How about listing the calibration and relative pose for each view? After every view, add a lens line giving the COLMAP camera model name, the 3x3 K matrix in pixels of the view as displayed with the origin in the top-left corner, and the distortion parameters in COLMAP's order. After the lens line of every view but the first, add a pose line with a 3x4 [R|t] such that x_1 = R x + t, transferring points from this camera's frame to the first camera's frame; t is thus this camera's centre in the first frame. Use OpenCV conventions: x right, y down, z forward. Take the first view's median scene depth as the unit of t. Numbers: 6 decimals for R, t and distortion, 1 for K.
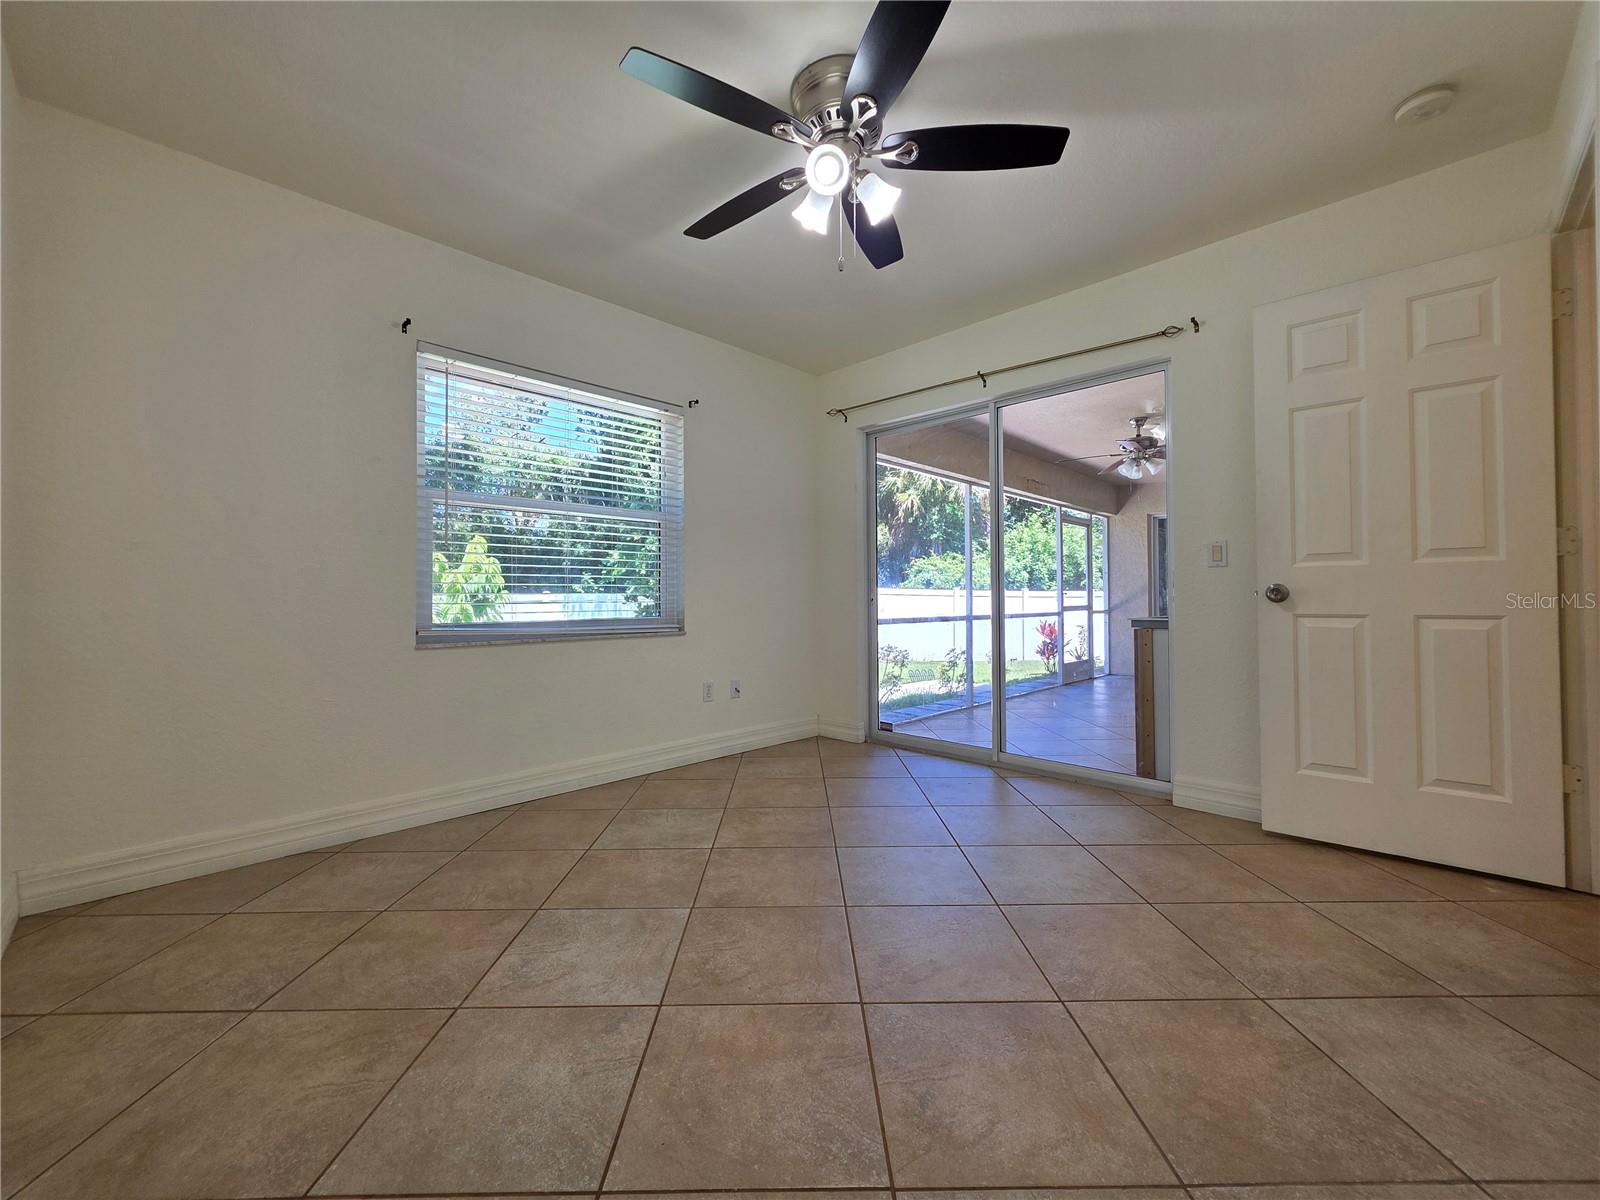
lens RADIAL K [[649.5, 0, 786.2], [0, 649.5, 600.5], [0, 0, 1]] dist [0.010027, -0.002283]
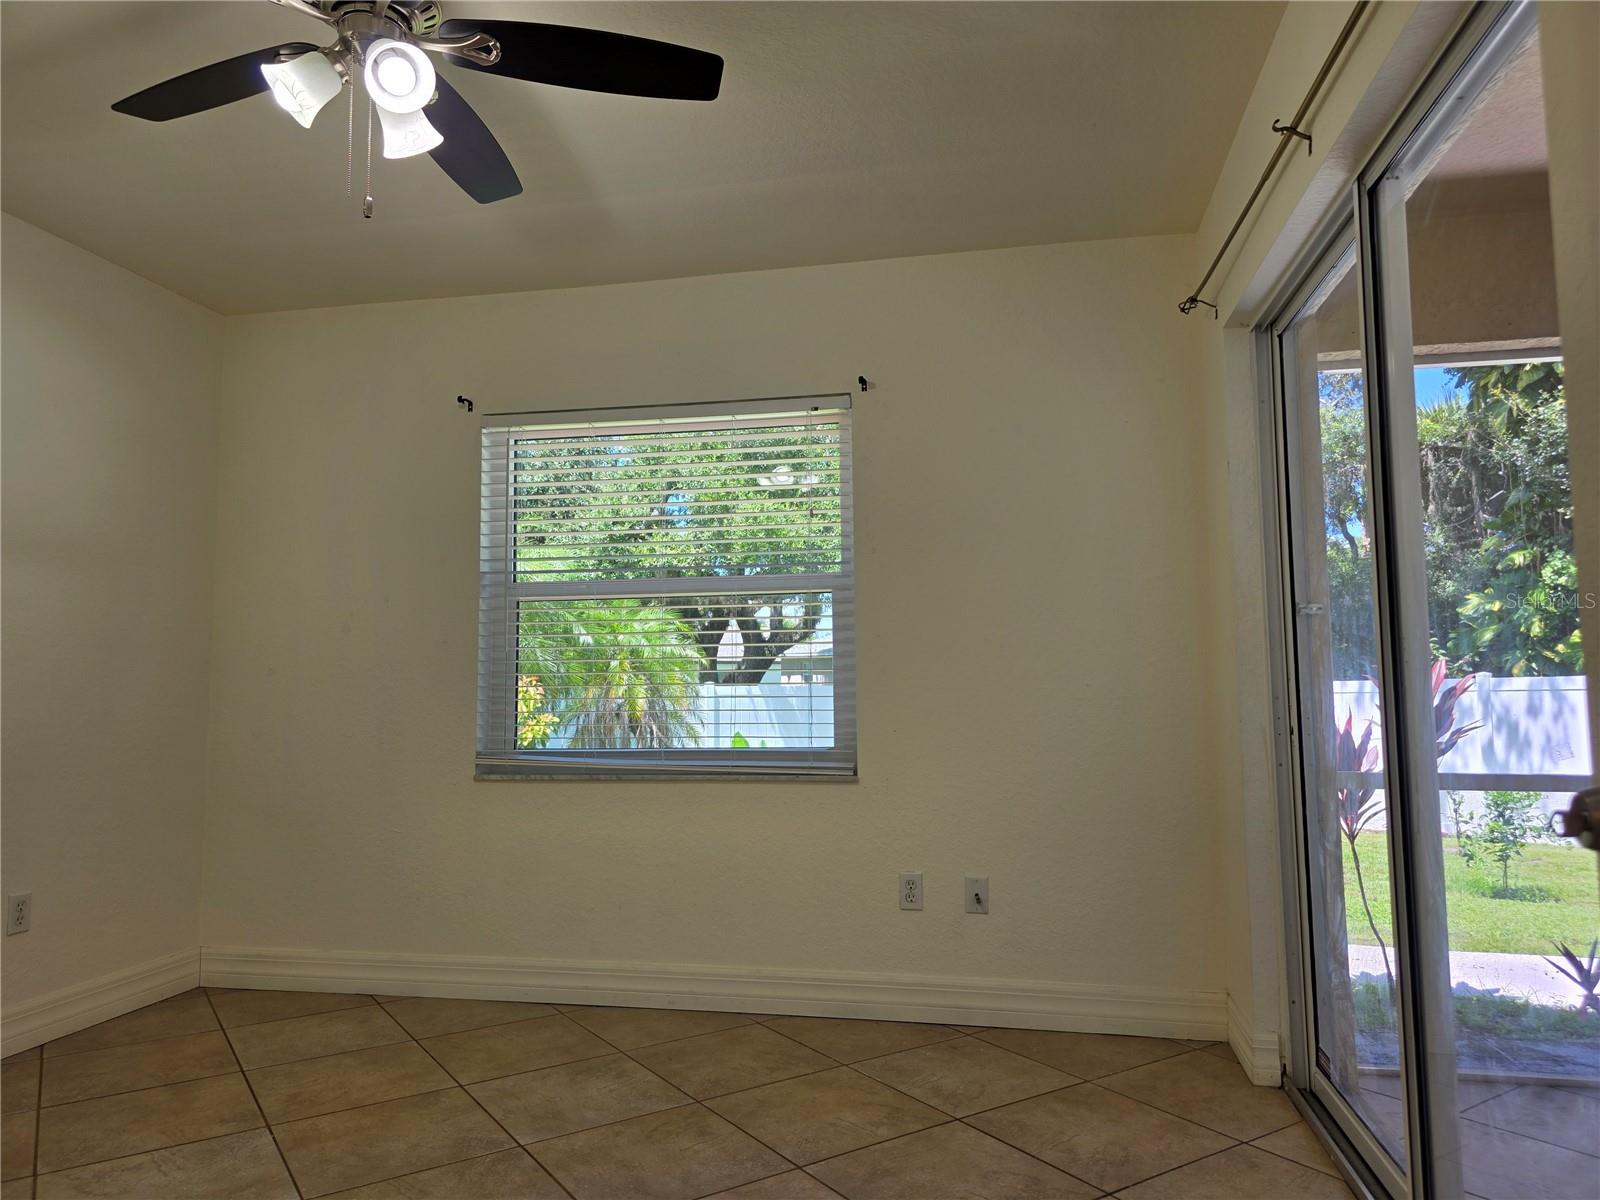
lens RADIAL K [[1077.8, 0, 790.2], [0, 1077.8, 593.2], [0, 0, 1]] dist [0.052874, -0.051817]
pose [[0.548117, -0.070741, -0.833405, 0.803415], [0.004164, 0.996635, -0.081857, -0.046989], [0.836391, 0.041397, 0.546567, 0.549842]]
